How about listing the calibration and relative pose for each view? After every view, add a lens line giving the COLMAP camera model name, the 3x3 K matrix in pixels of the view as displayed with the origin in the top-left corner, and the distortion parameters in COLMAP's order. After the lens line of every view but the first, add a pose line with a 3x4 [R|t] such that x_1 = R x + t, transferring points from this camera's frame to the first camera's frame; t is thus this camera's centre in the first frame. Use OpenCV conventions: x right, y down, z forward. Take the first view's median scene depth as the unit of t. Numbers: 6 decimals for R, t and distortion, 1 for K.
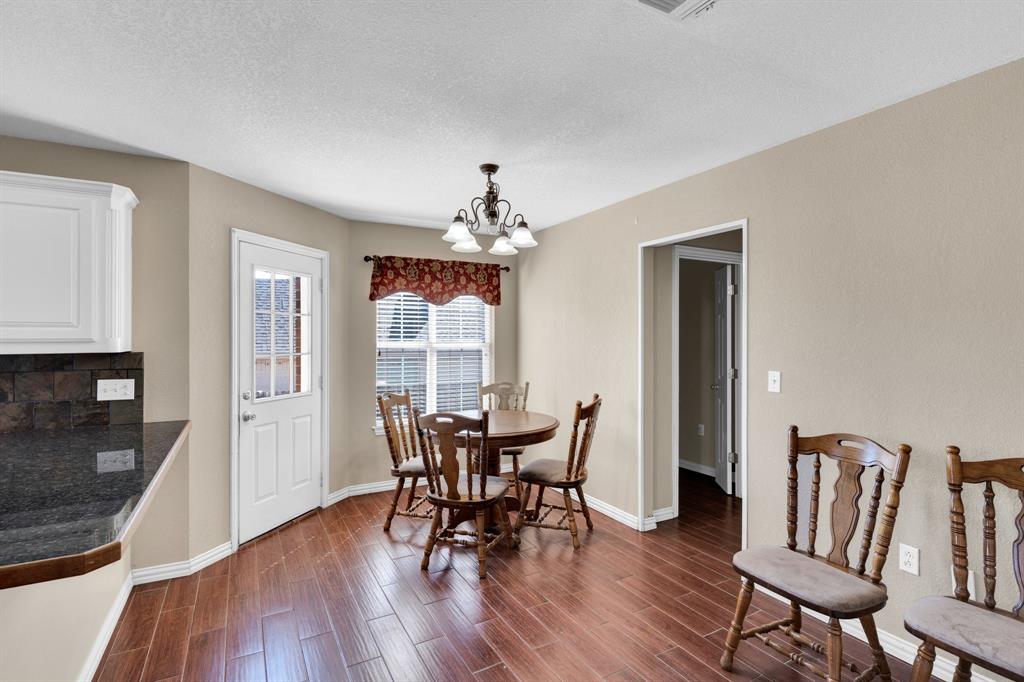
lens RADIAL K [[494.1, 0, 512.2], [0, 494.1, 339.1], [0, 0, 1]] dist [0.007753, -0.004099]
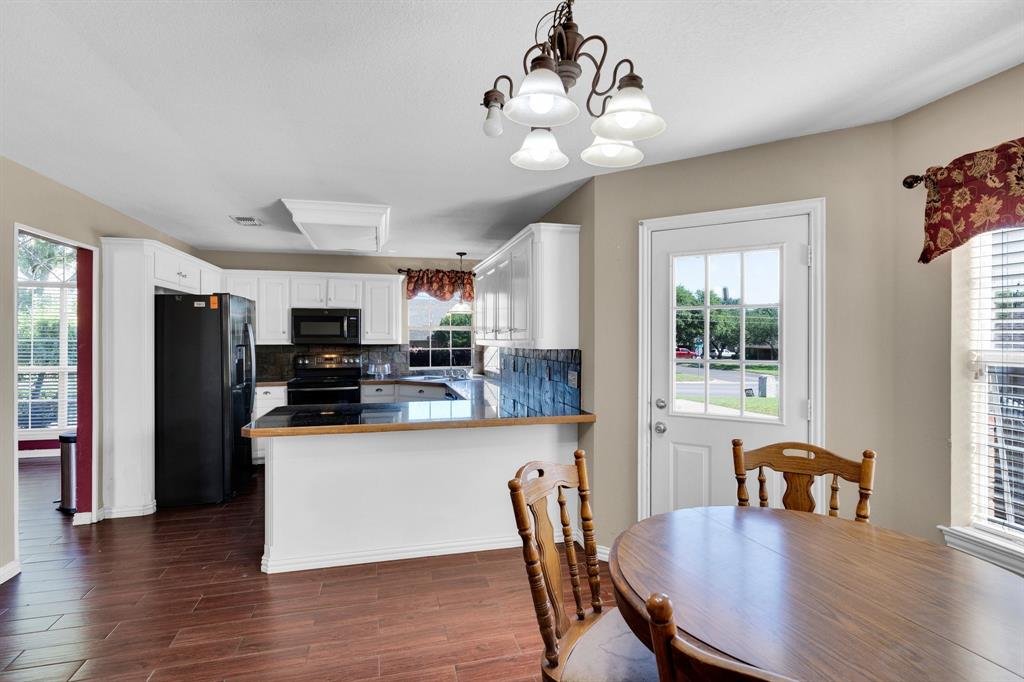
lens RADIAL K [[494.1, 0, 512.5], [0, 494.1, 337.1], [0, 0, 1]] dist [0.007753, -0.004099]
pose [[-0.252146, 0.001749, -0.967688, 0.289804], [-0.002964, 0.999992, 0.002579, -0.005422], [0.967685, 0.003518, -0.252139, 0.729130]]
